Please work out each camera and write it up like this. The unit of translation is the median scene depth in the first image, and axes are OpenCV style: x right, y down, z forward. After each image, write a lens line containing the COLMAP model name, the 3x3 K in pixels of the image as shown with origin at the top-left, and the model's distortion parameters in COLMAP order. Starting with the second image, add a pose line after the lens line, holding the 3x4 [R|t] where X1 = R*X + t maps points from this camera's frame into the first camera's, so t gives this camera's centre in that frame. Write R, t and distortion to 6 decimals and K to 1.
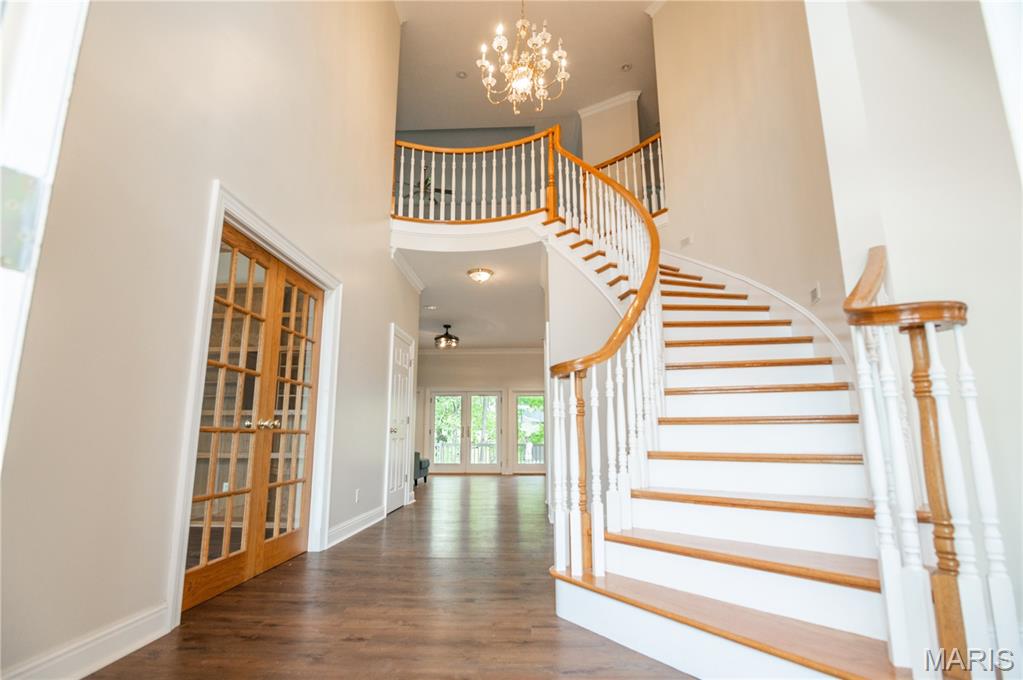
lens RADIAL K [[508.8, 0, 509.9], [0, 508.8, 337.8], [0, 0, 1]] dist [-0.004040, -0.000462]
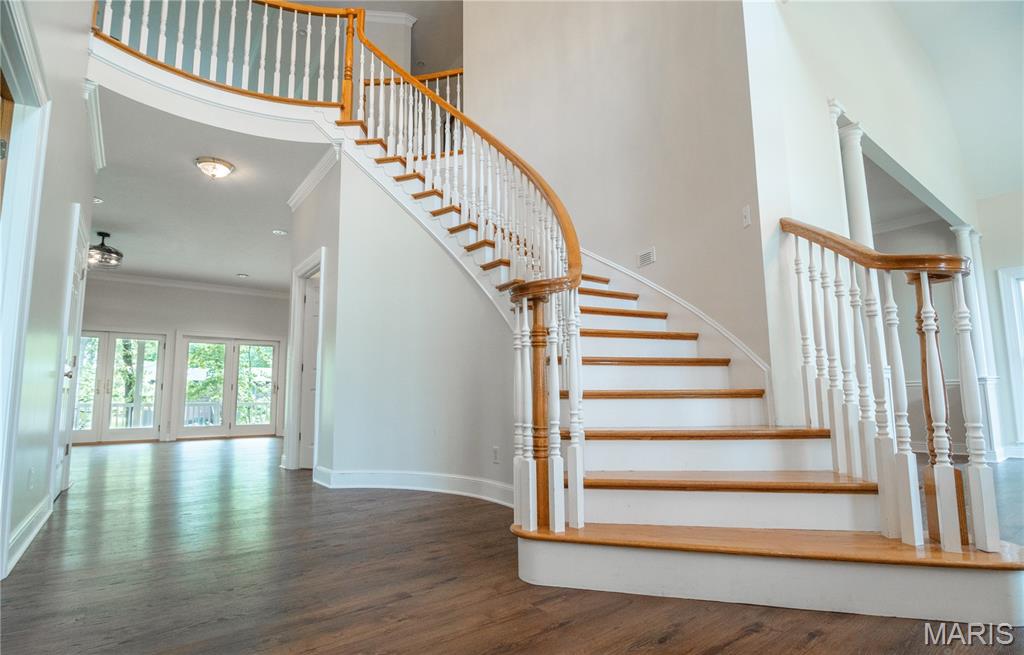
lens RADIAL K [[503.6, 0, 512.6], [0, 503.6, 333.9], [0, 0, 1]] dist [-0.005101, -0.002894]
pose [[0.769881, 0.068211, 0.634531, -0.200178], [-0.110804, 0.993458, 0.027644, 0.053674], [-0.628494, -0.091592, 0.772403, 0.182225]]
